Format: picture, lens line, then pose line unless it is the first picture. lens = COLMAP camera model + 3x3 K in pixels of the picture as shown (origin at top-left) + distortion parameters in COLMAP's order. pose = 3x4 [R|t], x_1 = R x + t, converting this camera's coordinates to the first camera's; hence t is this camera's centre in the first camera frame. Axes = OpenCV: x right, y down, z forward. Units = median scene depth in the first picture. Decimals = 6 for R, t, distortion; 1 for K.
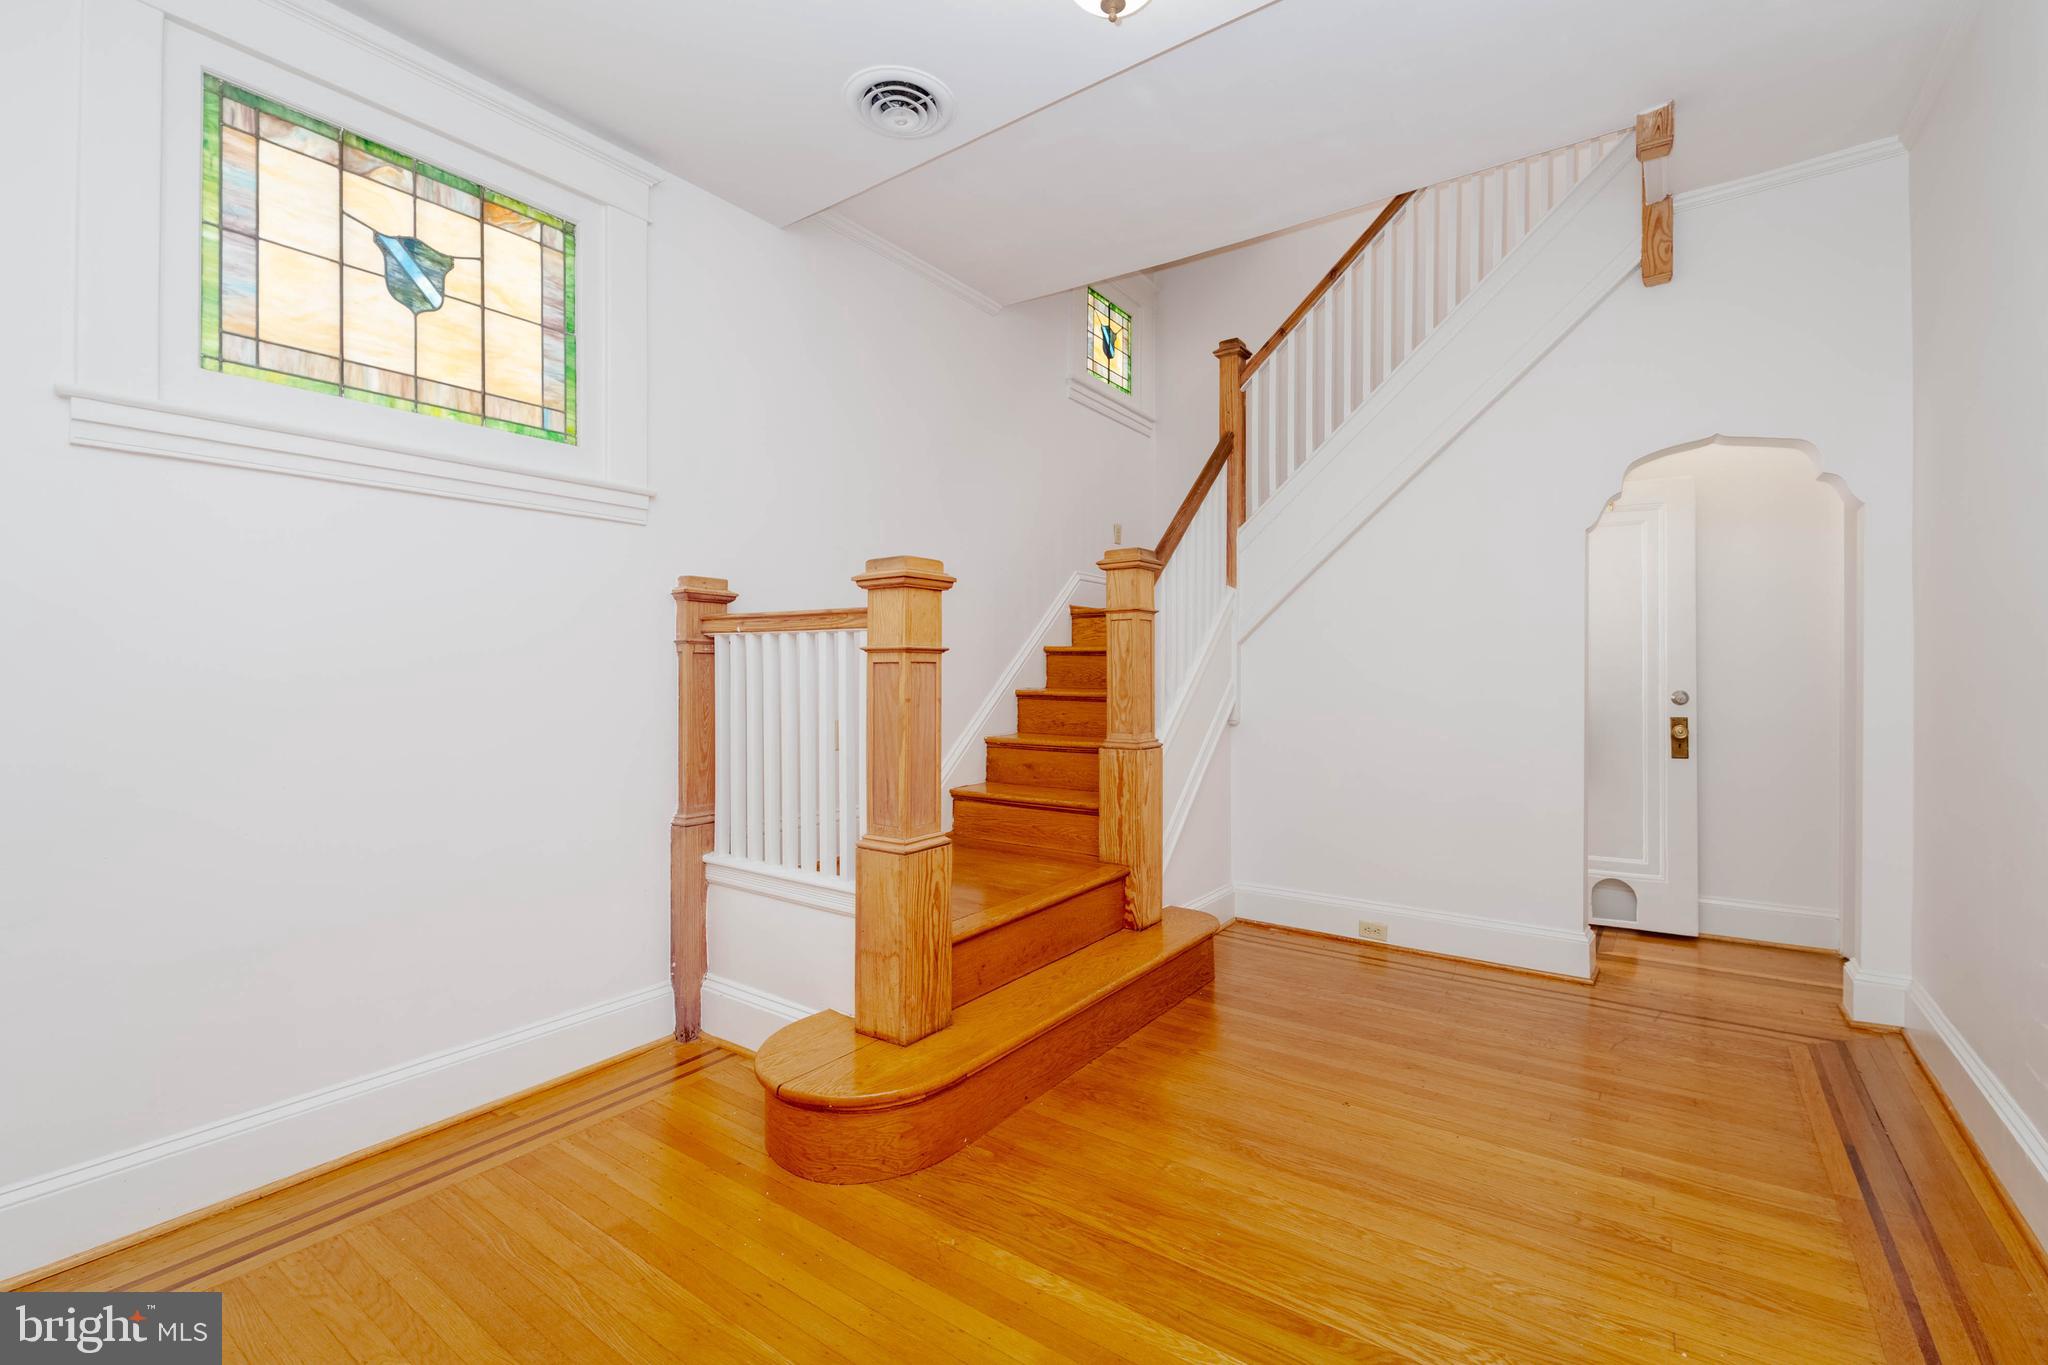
lens RADIAL K [[865.0, 0, 1060.0], [0, 865.0, 675.5], [0, 0, 1]] dist [0.021495, -0.009816]
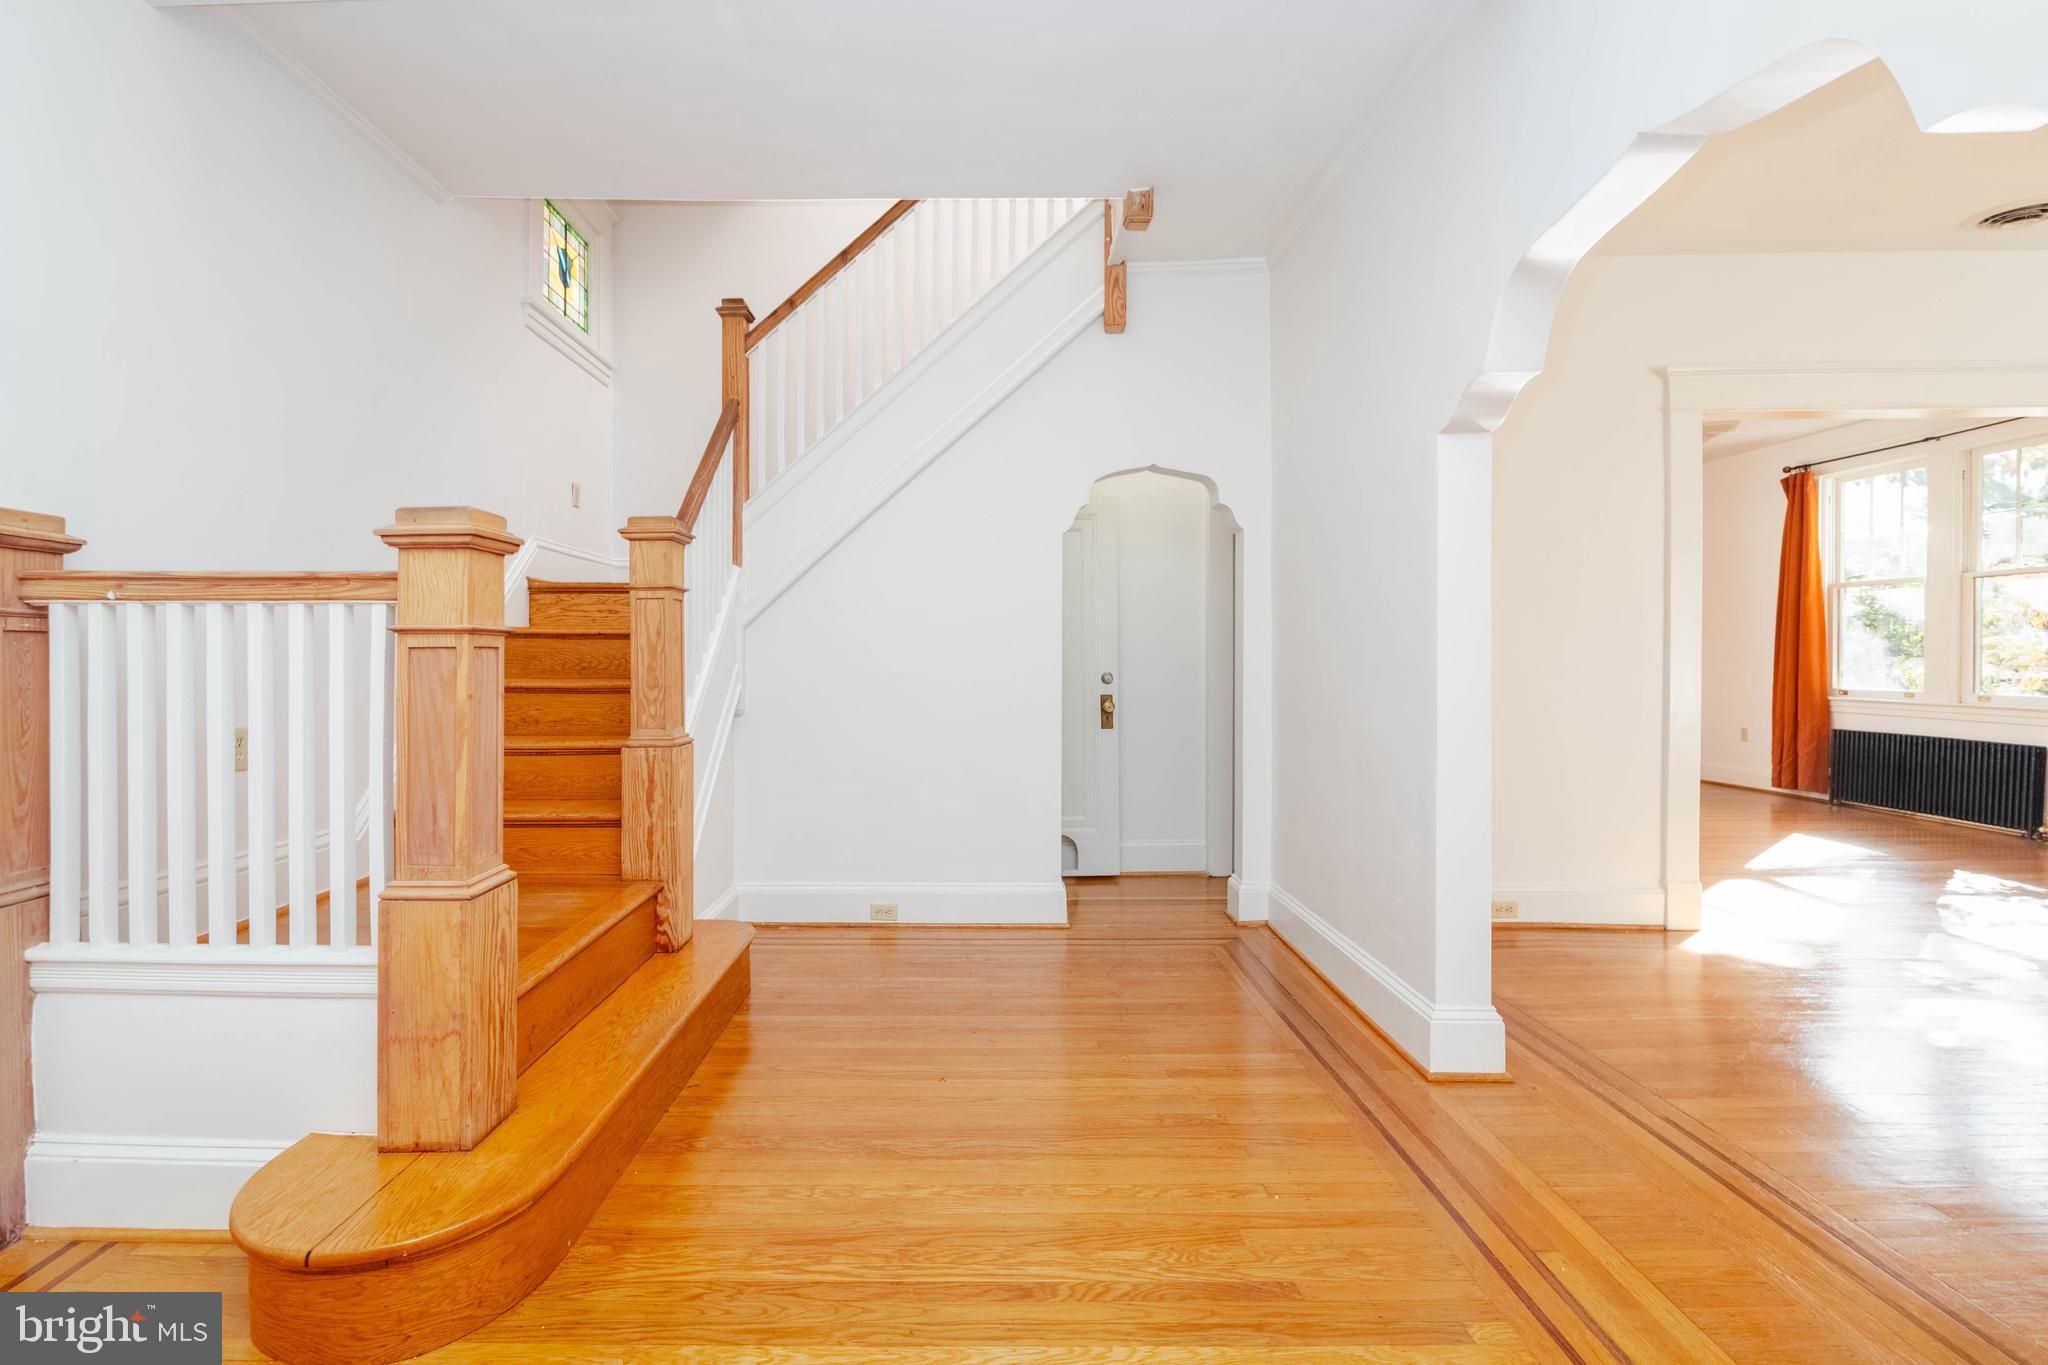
lens RADIAL K [[920.0, 0, 955.9], [0, 920.0, 660.0], [0, 0, 1]] dist [0.017067, -0.013177]
pose [[0.838111, -0.004252, 0.545483, -0.207785], [0.004464, 0.999990, 0.000937, -0.002309], [-0.545481, 0.001650, 0.838122, 0.067015]]
